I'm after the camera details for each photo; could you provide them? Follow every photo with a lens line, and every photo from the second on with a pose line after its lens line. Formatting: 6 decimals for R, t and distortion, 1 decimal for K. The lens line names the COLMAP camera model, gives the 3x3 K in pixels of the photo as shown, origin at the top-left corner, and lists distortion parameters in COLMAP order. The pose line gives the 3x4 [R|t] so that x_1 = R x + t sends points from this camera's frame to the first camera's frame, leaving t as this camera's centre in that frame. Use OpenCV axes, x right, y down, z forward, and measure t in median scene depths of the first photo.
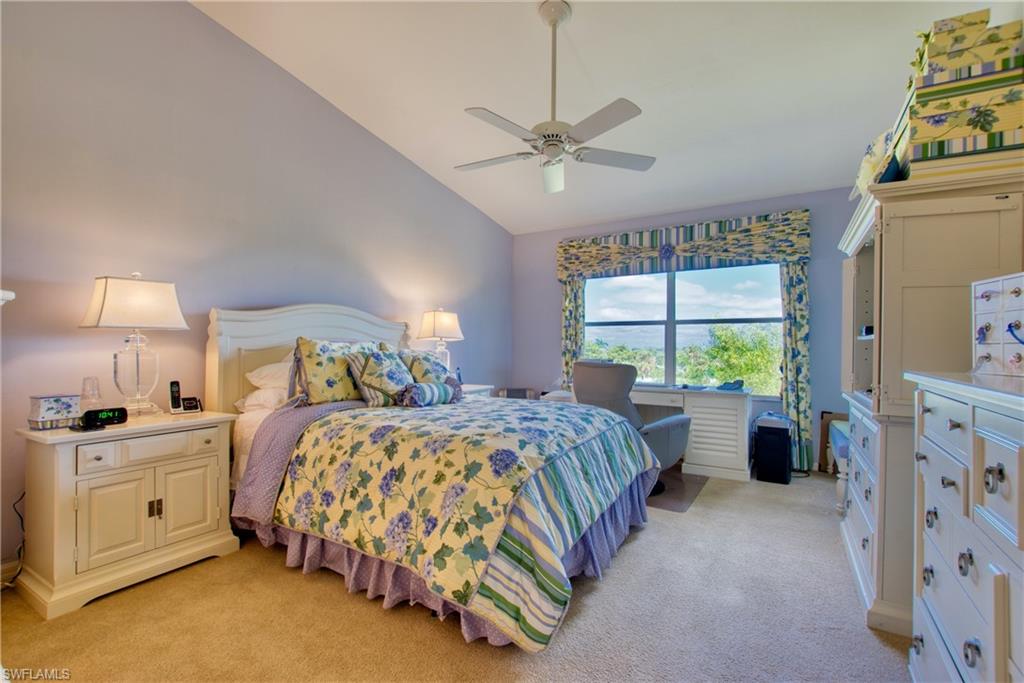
lens RADIAL K [[444.7, 0, 519.0], [0, 444.7, 345.4], [0, 0, 1]] dist [-0.025062, 0.003139]
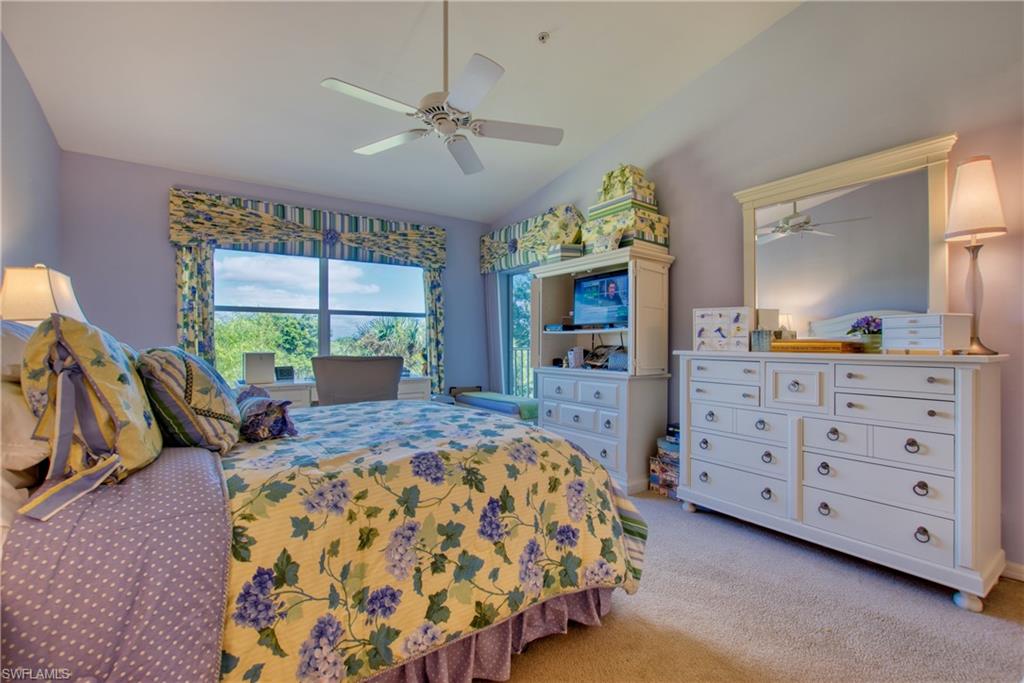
lens RADIAL K [[444.7, 0, 515.5], [0, 444.7, 343.3], [0, 0, 1]] dist [-0.025062, 0.003139]
pose [[0.392458, -0.012527, 0.919684, -0.432221], [-0.003424, 0.999880, 0.015081, -0.000469], [-0.919763, -0.009067, 0.392369, 0.300069]]
